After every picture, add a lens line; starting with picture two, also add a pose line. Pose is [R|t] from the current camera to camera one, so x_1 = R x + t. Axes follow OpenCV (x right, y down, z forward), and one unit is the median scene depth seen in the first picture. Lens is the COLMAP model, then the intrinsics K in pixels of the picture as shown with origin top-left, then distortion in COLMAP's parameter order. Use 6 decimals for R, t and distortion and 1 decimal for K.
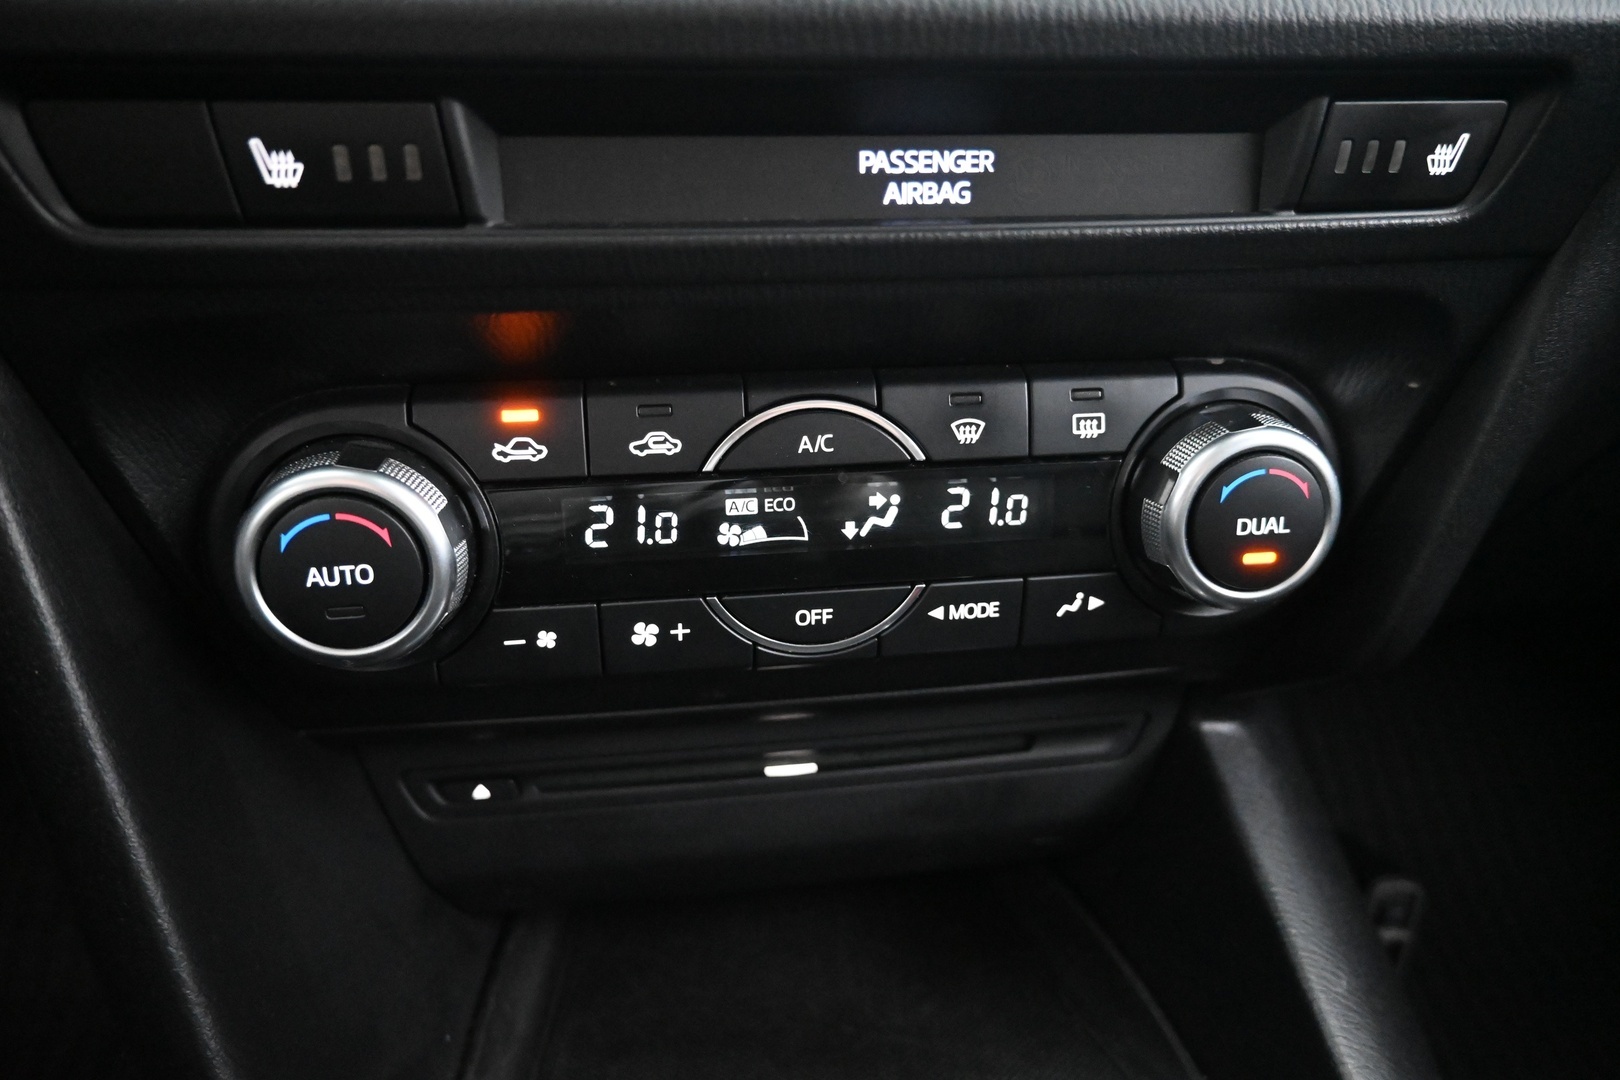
lens RADIAL K [[1125.1, 0, 810.0], [0, 1125.1, 540.0], [0, 0, 1]] dist [0.003512, 0.000017]
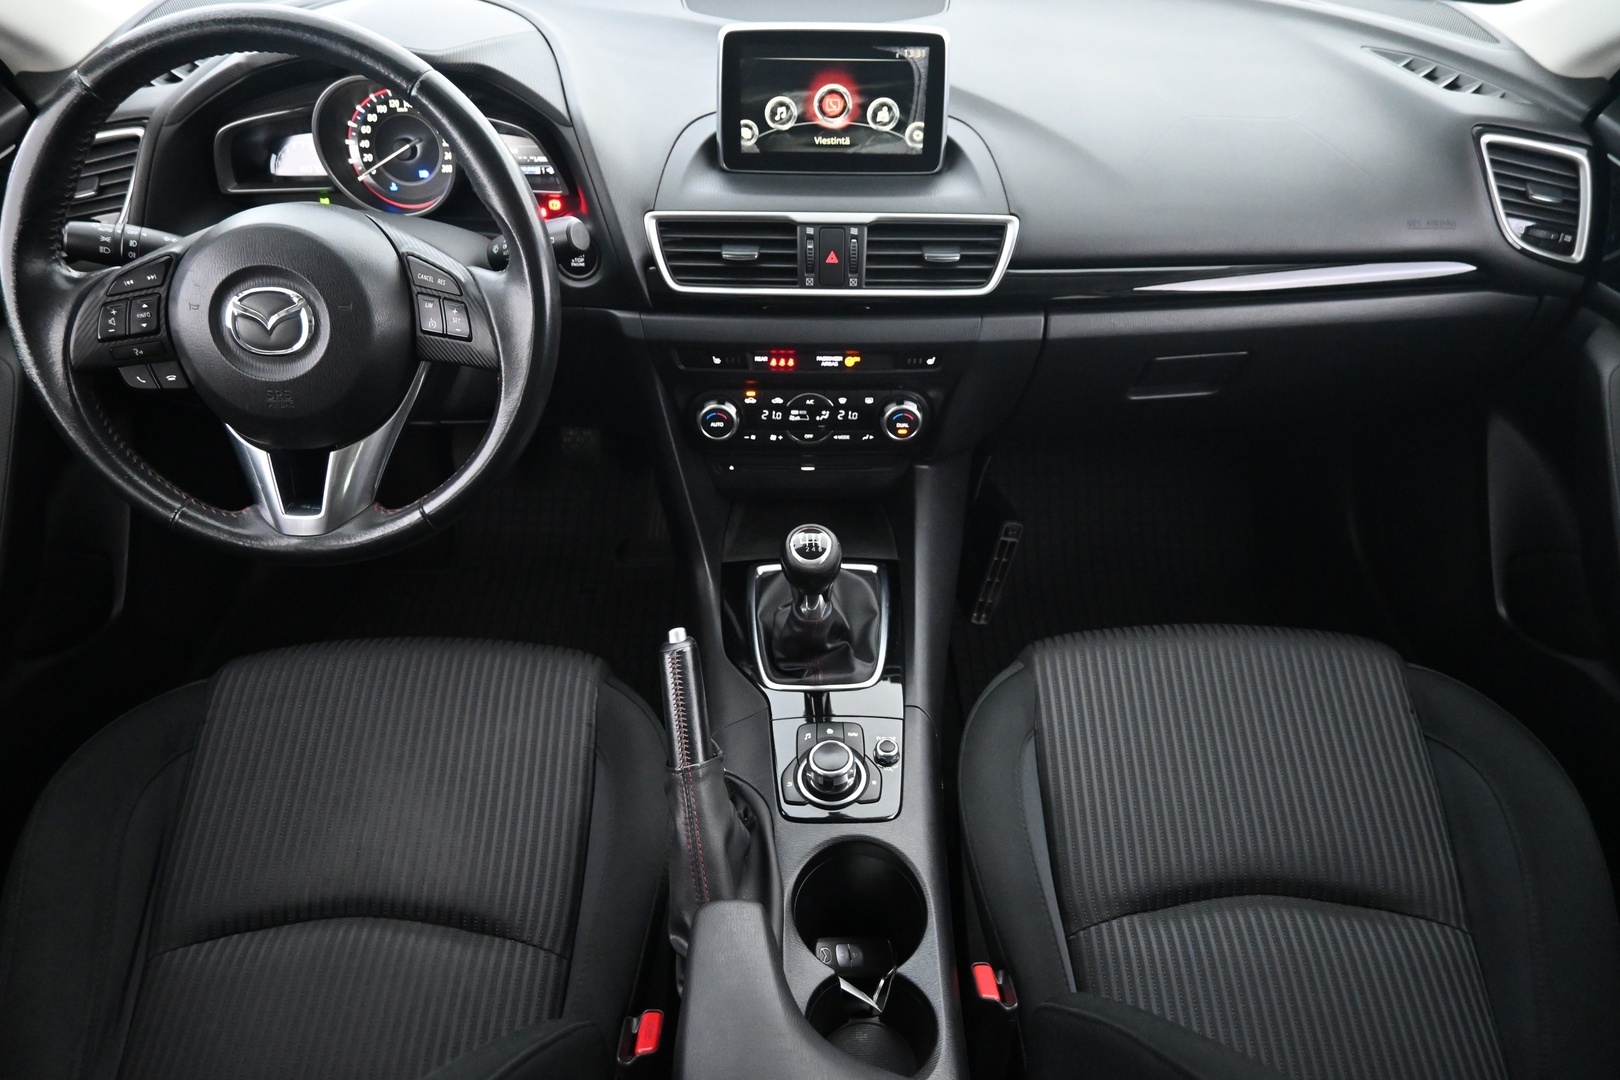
lens RADIAL K [[1125.1, 0, 810.0], [0, 1125.1, 540.0], [0, 0, 1]] dist [0.003512, 0.000017]
pose [[0.992052, 0.085303, -0.092500, 0.489472], [-0.059590, 0.965965, 0.251714, -0.710726], [0.110824, -0.244202, 0.963371, -3.709214]]
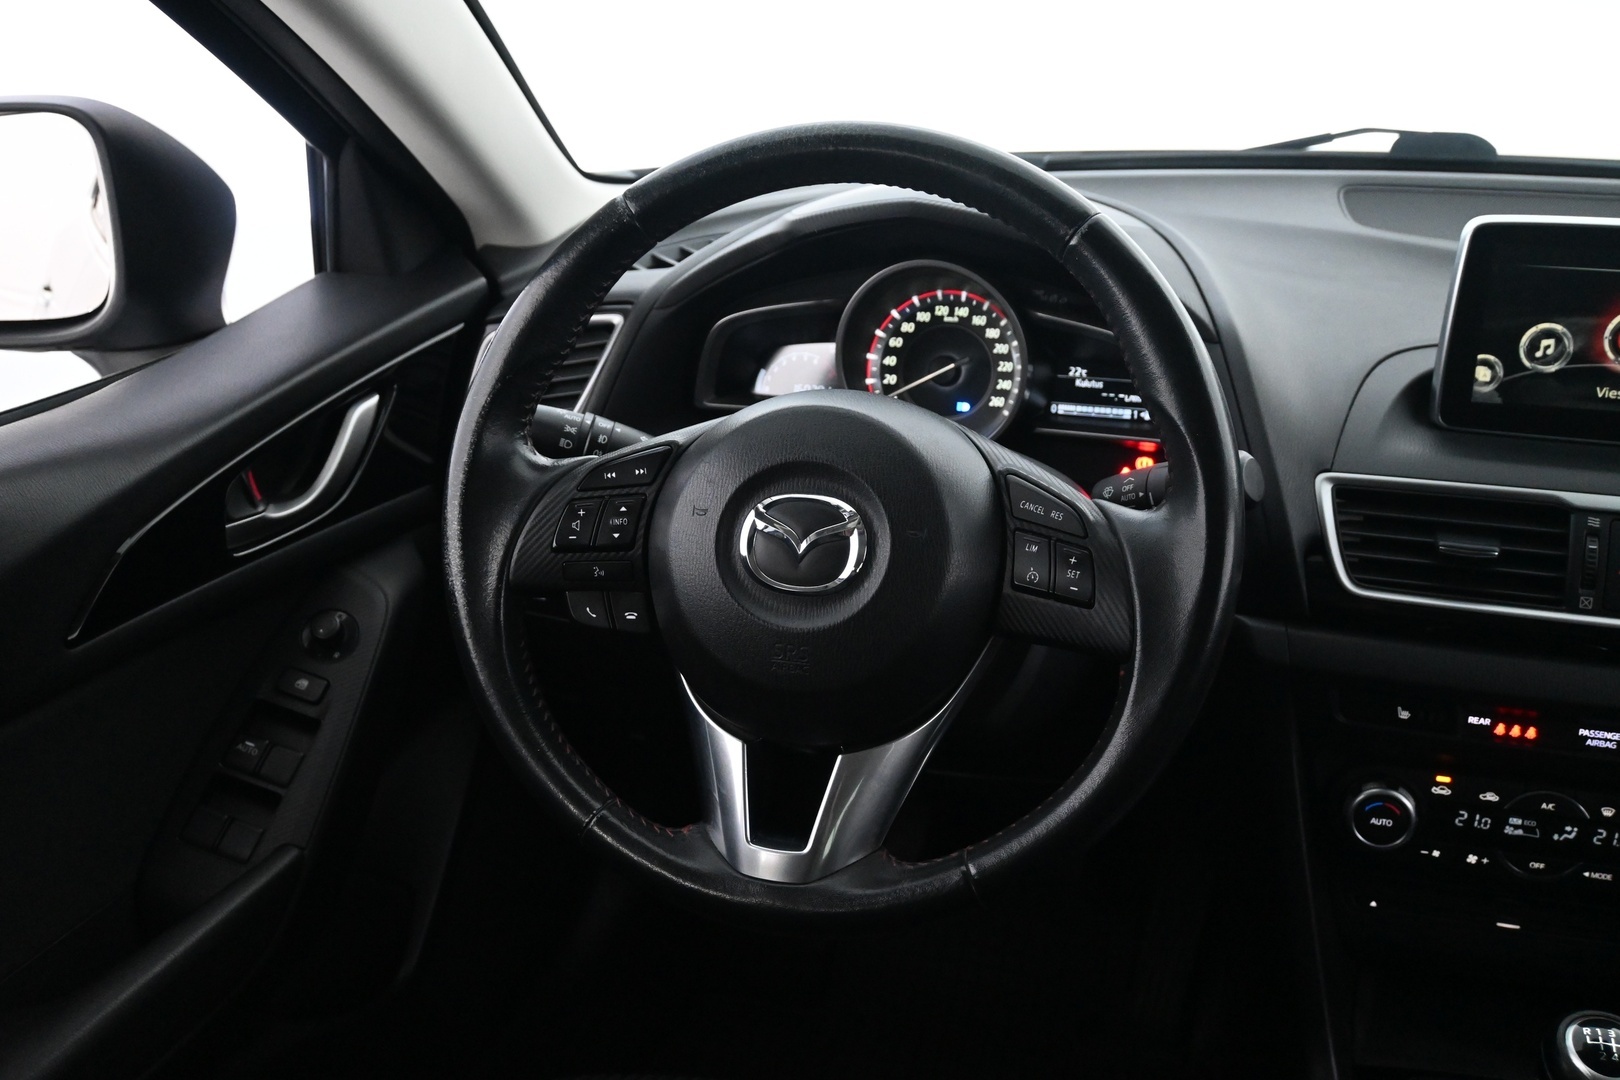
lens RADIAL K [[1567.6, 0, 810.0], [0, 1567.6, 540.0], [0, 0, 1]] dist [0.001951, -0.011200]
pose [[0.916442, 0.142445, -0.373956, -0.313115], [-0.167130, 0.985340, -0.034251, -0.294999], [0.363595, 0.093888, 0.926814, -3.353160]]
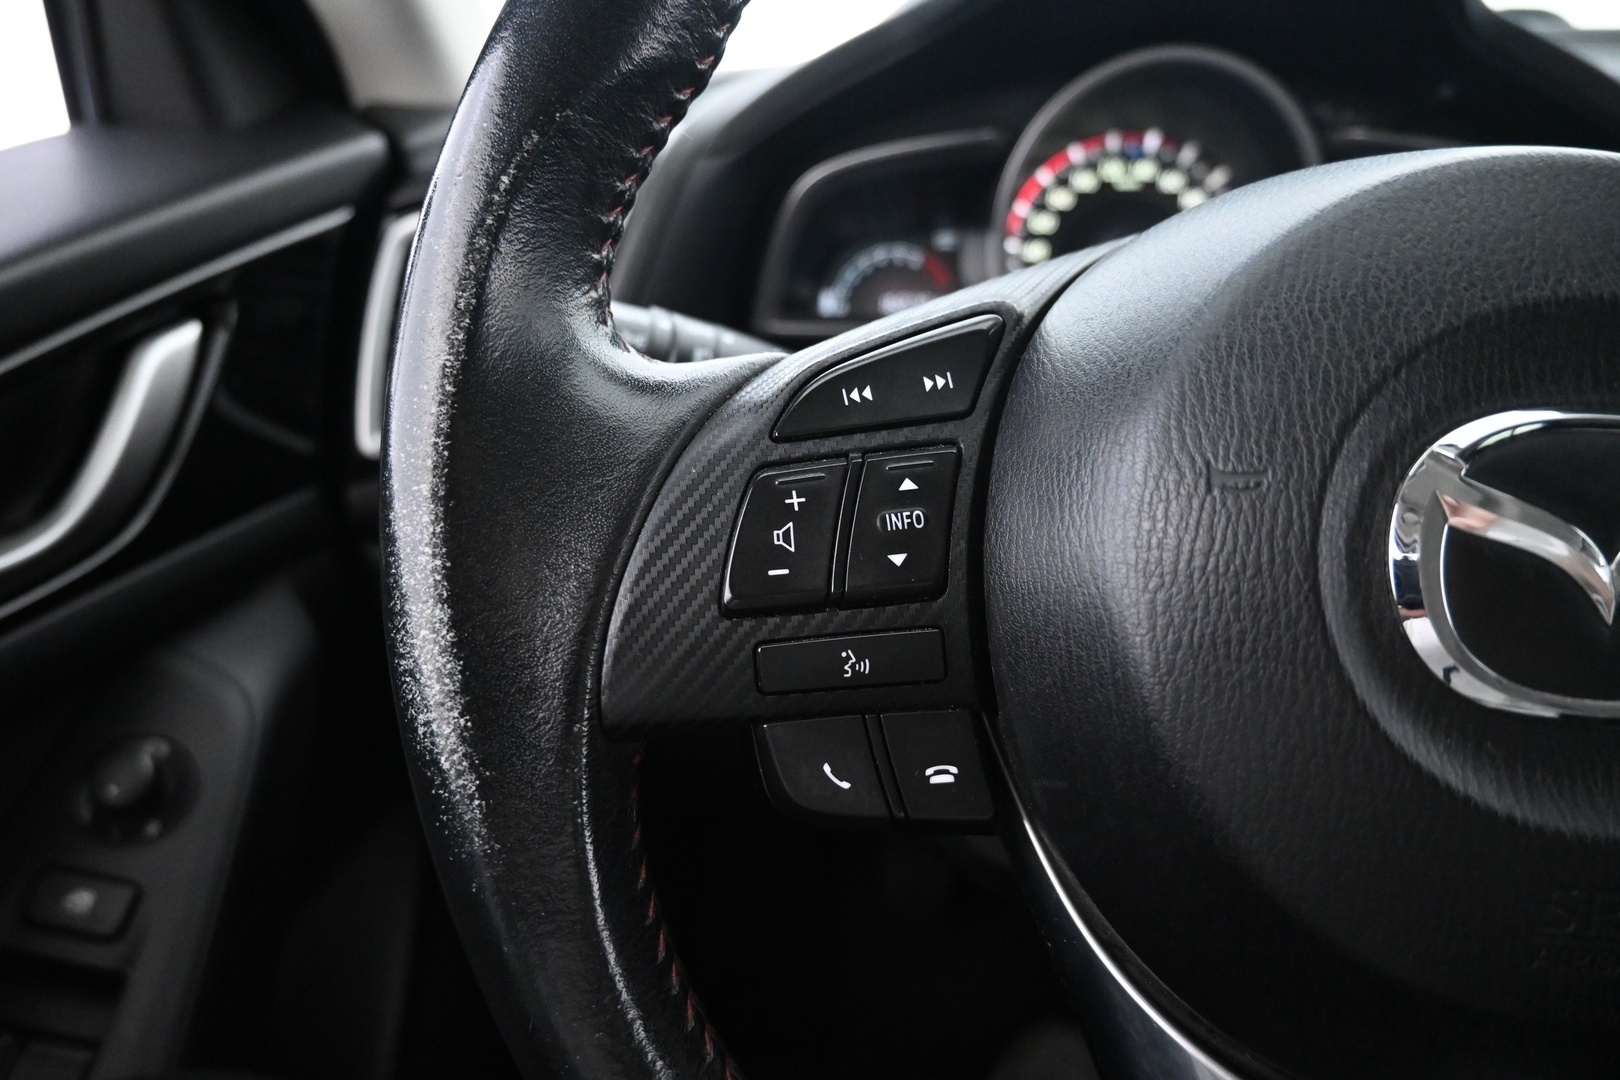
lens RADIAL K [[1112.8, 0, 763.3], [0, 1112.8, 614.2], [0, 0, 1]] dist [-0.005364, -0.002027]
pose [[0.971084, 0.104608, -0.214600, -1.862899], [-0.102118, 0.994514, 0.022689, -0.317476], [0.215796, -0.000118, 0.976439, -1.246804]]
